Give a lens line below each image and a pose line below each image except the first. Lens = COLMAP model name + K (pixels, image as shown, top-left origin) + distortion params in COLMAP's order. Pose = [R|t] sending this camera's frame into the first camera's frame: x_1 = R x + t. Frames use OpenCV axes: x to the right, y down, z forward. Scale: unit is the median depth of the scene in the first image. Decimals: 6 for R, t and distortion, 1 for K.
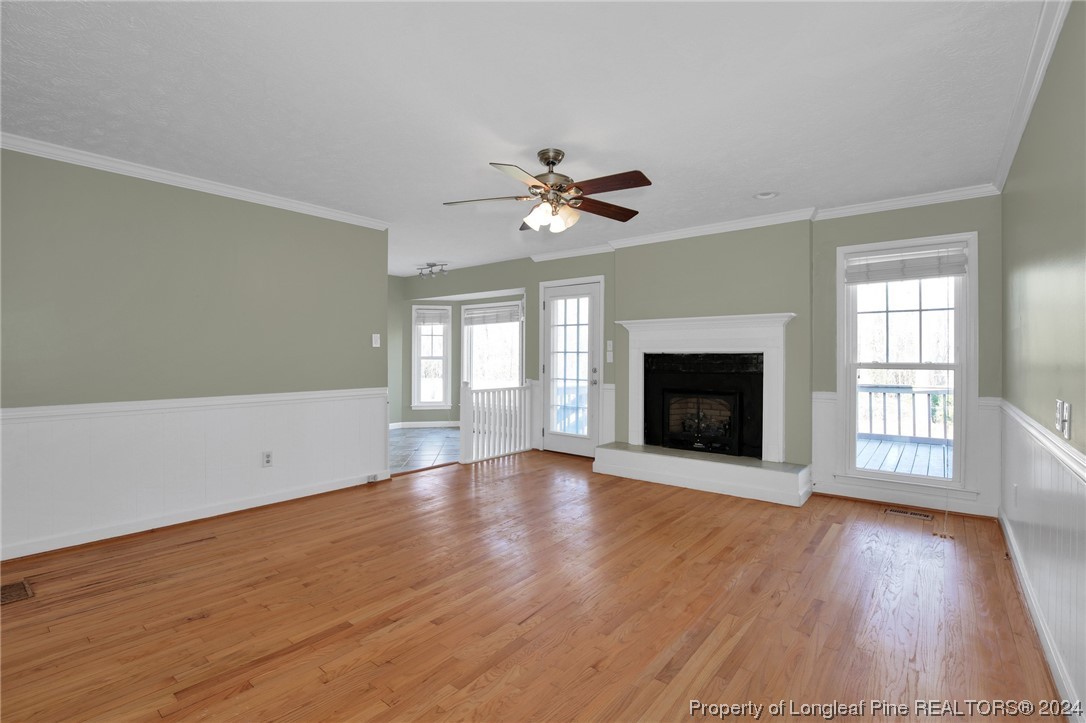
lens RADIAL K [[496.3, 0, 542.6], [0, 496.3, 354.7], [0, 0, 1]] dist [-0.028116, -0.000076]
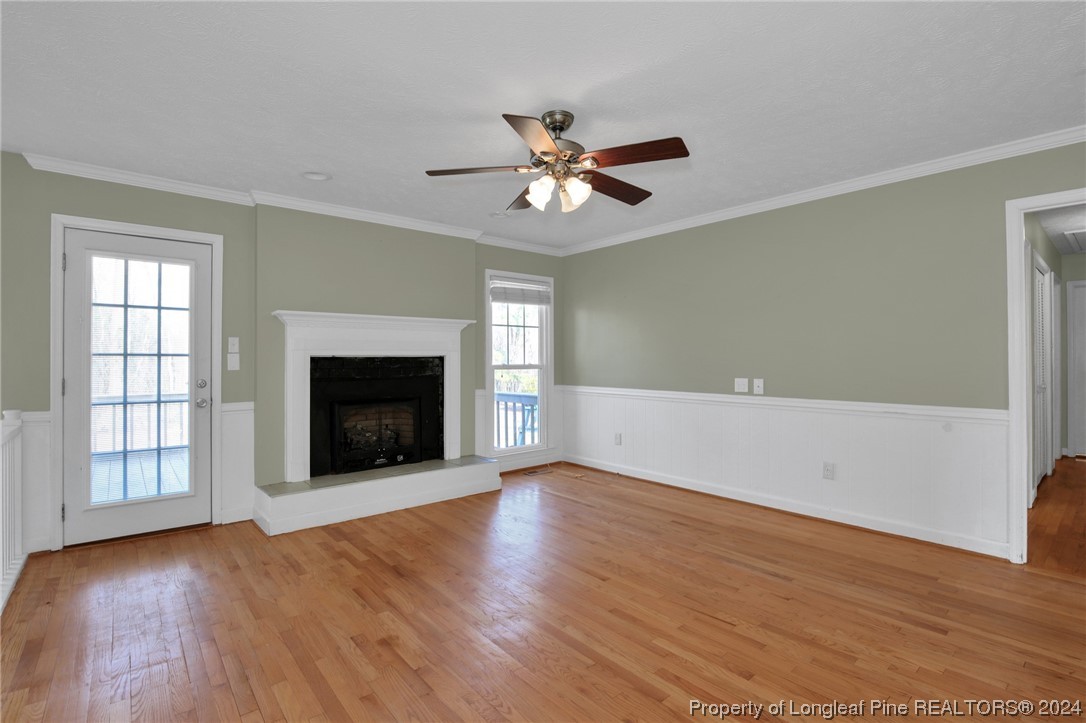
lens RADIAL K [[506.3, 0, 550.7], [0, 506.3, 354.1], [0, 0, 1]] dist [-0.025923, -0.000172]
pose [[0.183627, 0.007577, 0.982967, -0.484775], [0.002106, 0.999965, -0.008102, 0.000184], [-0.982994, 0.003558, 0.183605, 0.506984]]
